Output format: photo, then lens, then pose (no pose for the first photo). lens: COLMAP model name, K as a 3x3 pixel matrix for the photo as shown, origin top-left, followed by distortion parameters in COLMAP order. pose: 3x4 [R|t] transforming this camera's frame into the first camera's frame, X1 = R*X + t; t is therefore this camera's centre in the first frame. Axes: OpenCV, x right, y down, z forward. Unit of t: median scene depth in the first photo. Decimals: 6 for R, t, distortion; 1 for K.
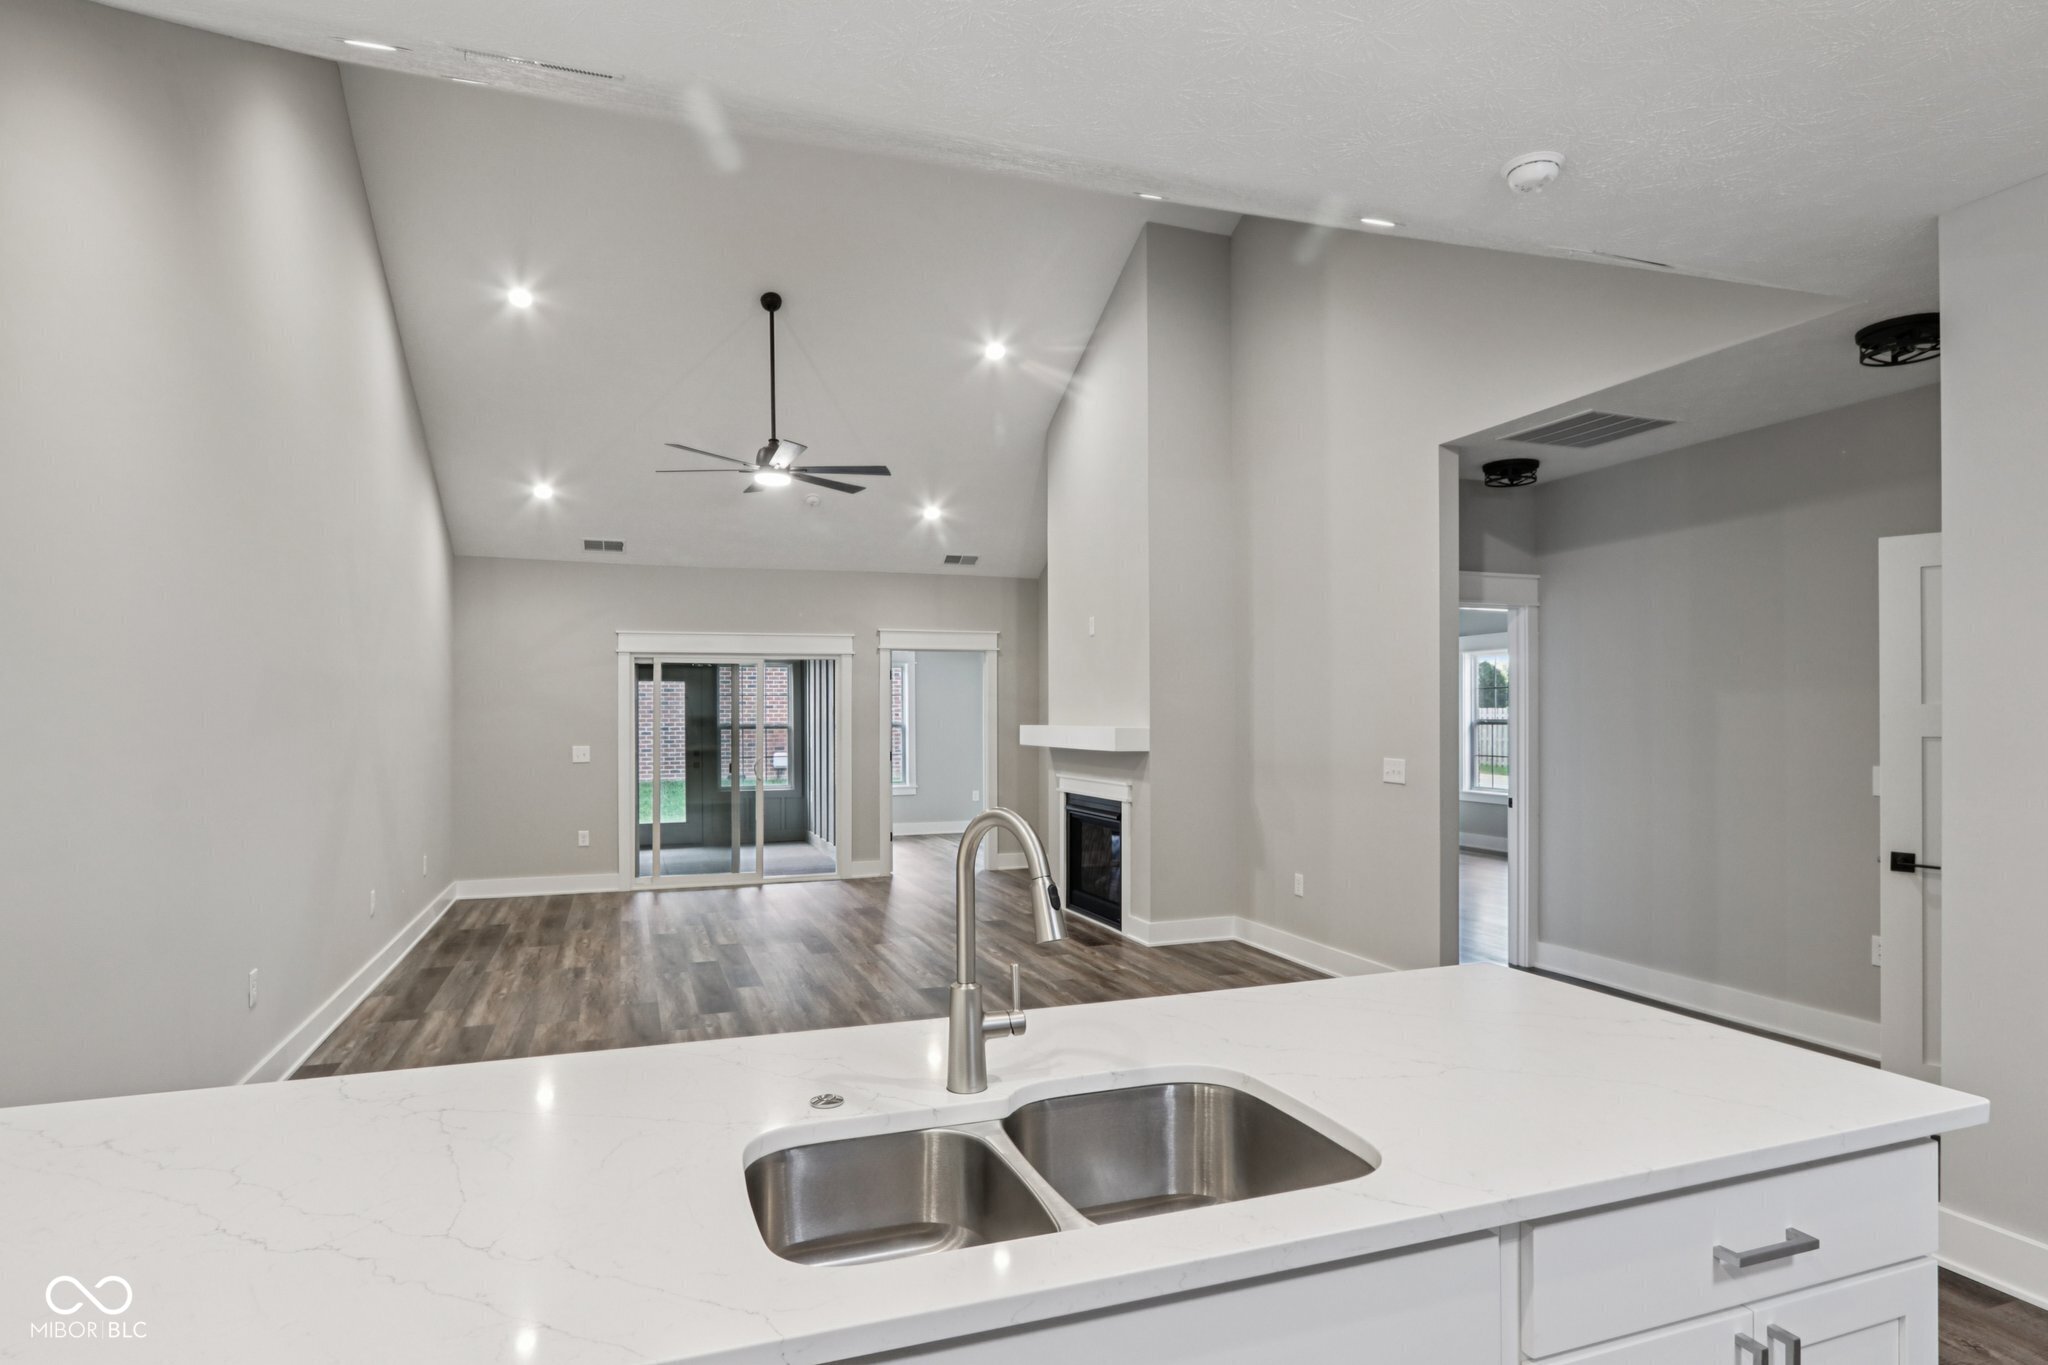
lens RADIAL K [[1105.6, 0, 1017.9], [0, 1105.6, 698.2], [0, 0, 1]] dist [-0.018690, 0.003964]
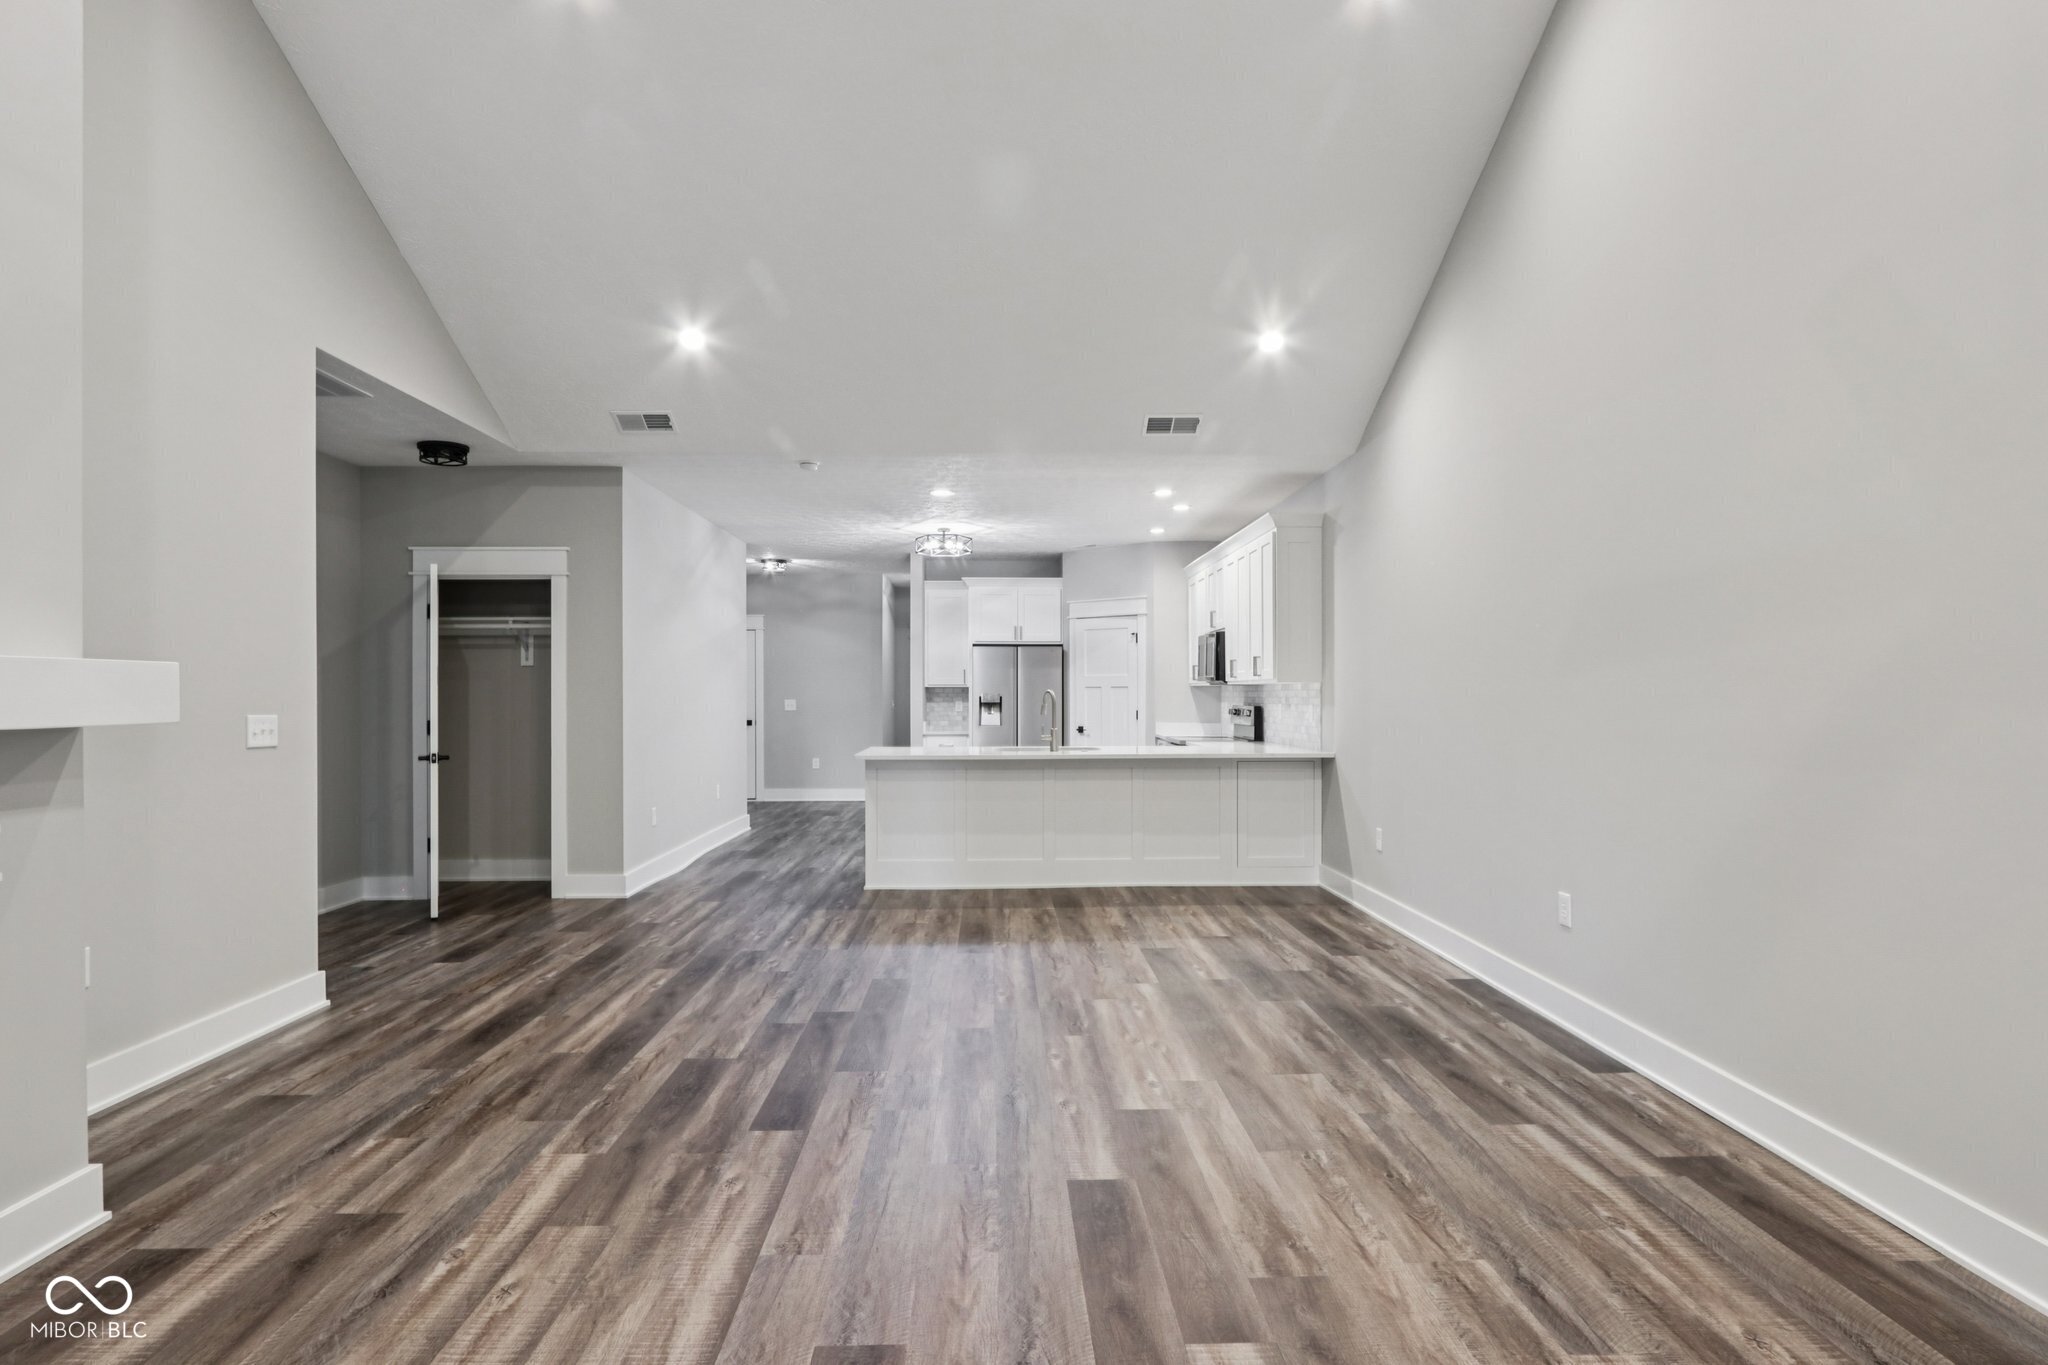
lens RADIAL K [[1099.8, 0, 1030.5], [0, 1099.8, 703.1], [0, 0, 1]] dist [-0.016627, 0.003625]
pose [[-0.952874, 0.005798, 0.303312, -0.276864], [0.003178, 0.999953, -0.009131, 0.039827], [-0.303351, -0.007736, -0.952847, 1.118565]]
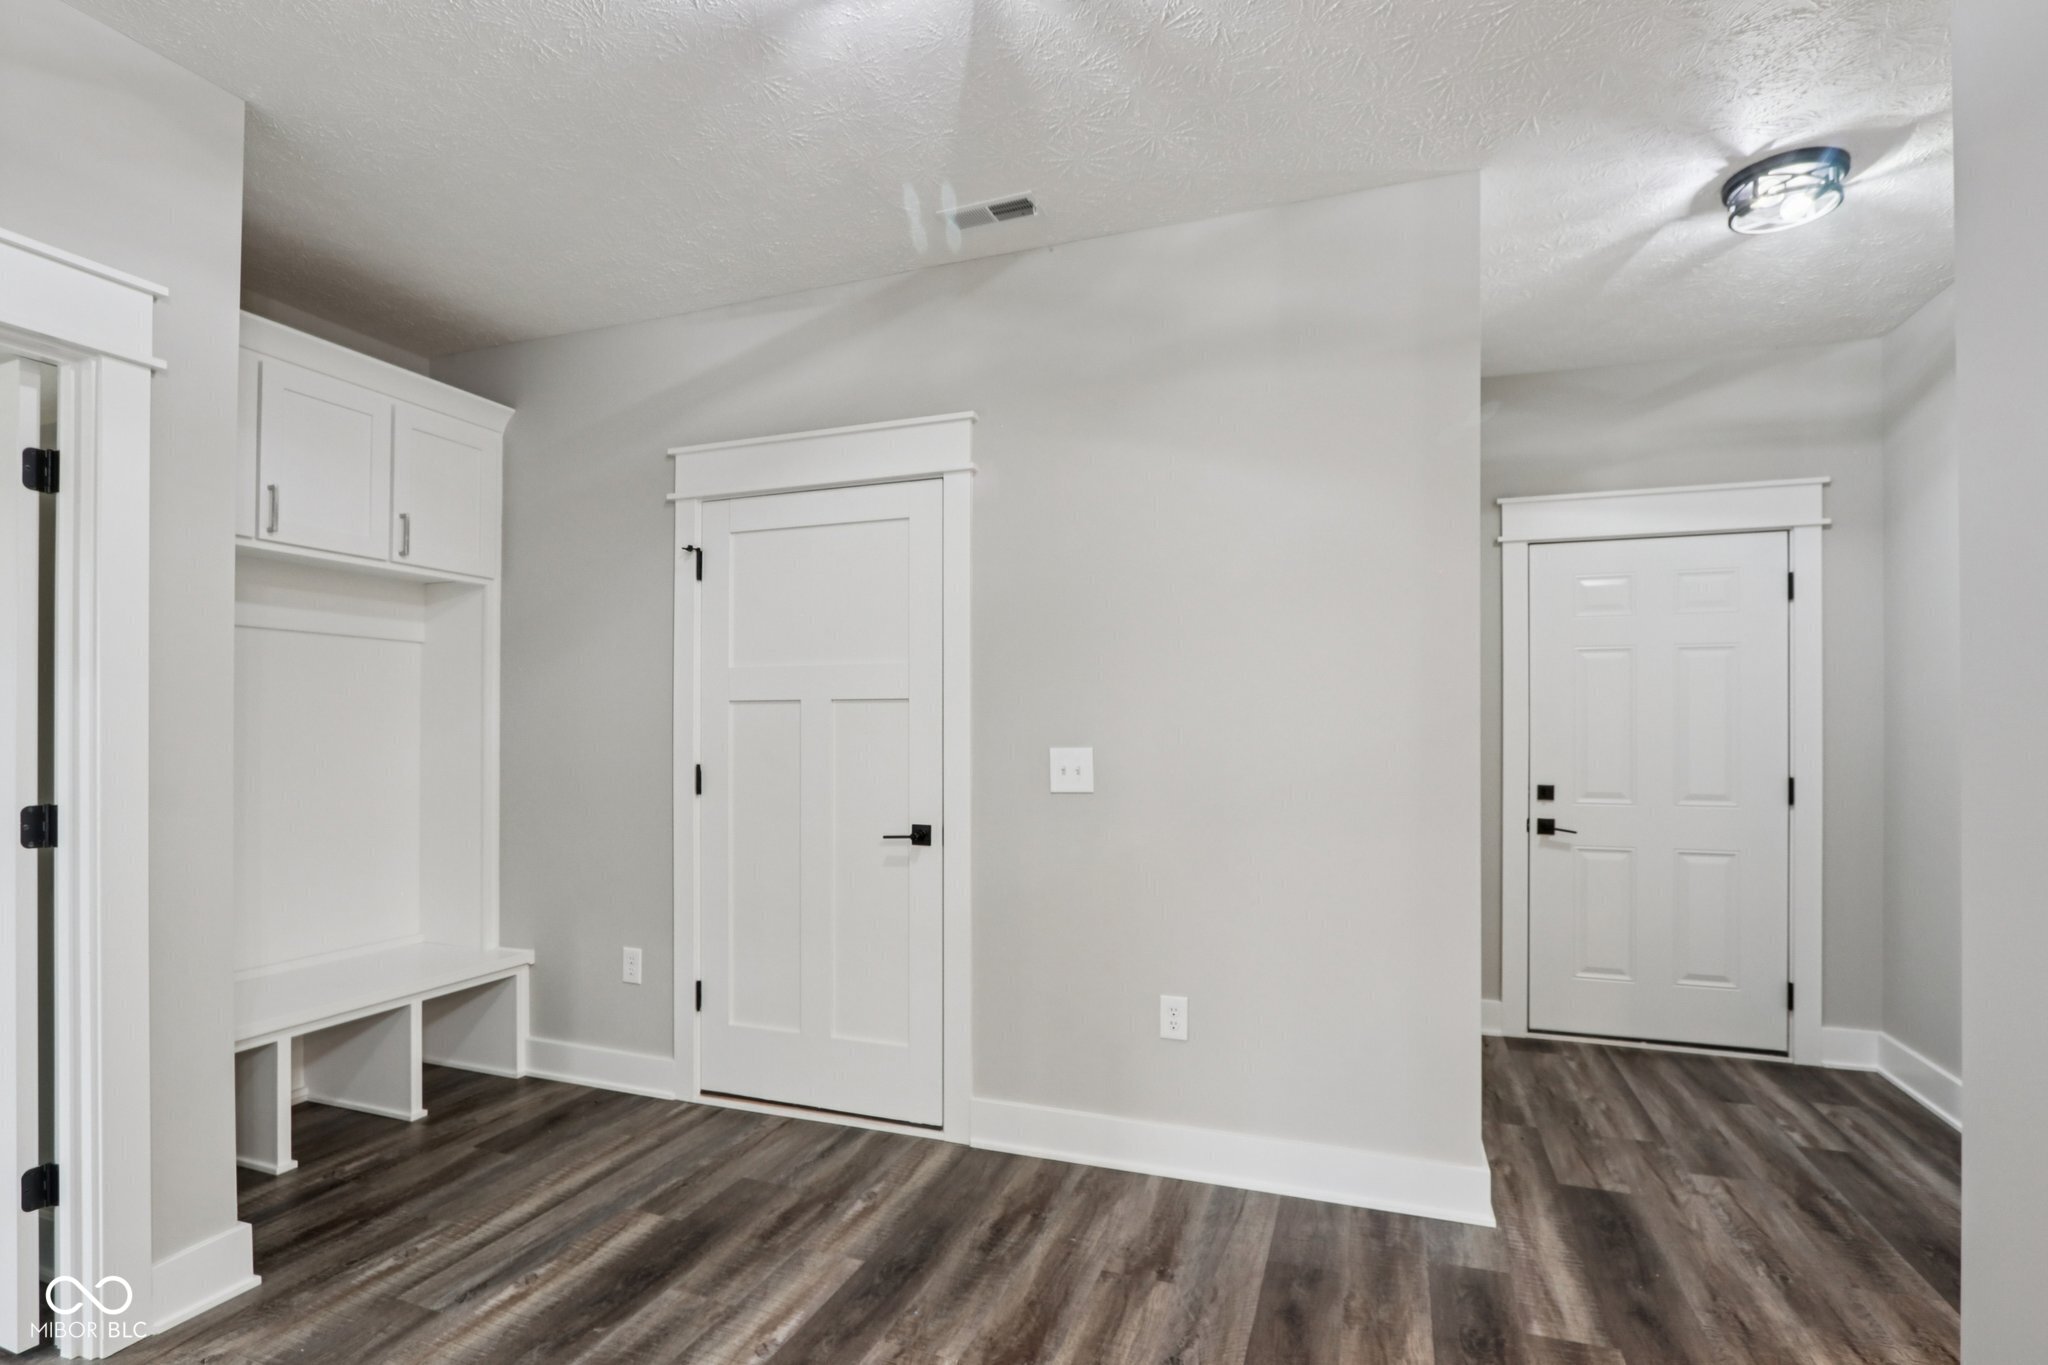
lens RADIAL K [[986.5, 0, 1021.1], [0, 986.5, 720.6], [0, 0, 1]] dist [-0.012870, 0.000123]
pose [[-0.764627, 0.009686, 0.644400, 0.363457], [-0.005043, 0.999767, -0.021012, 0.015366], [-0.644453, -0.019316, -0.764400, -0.084092]]
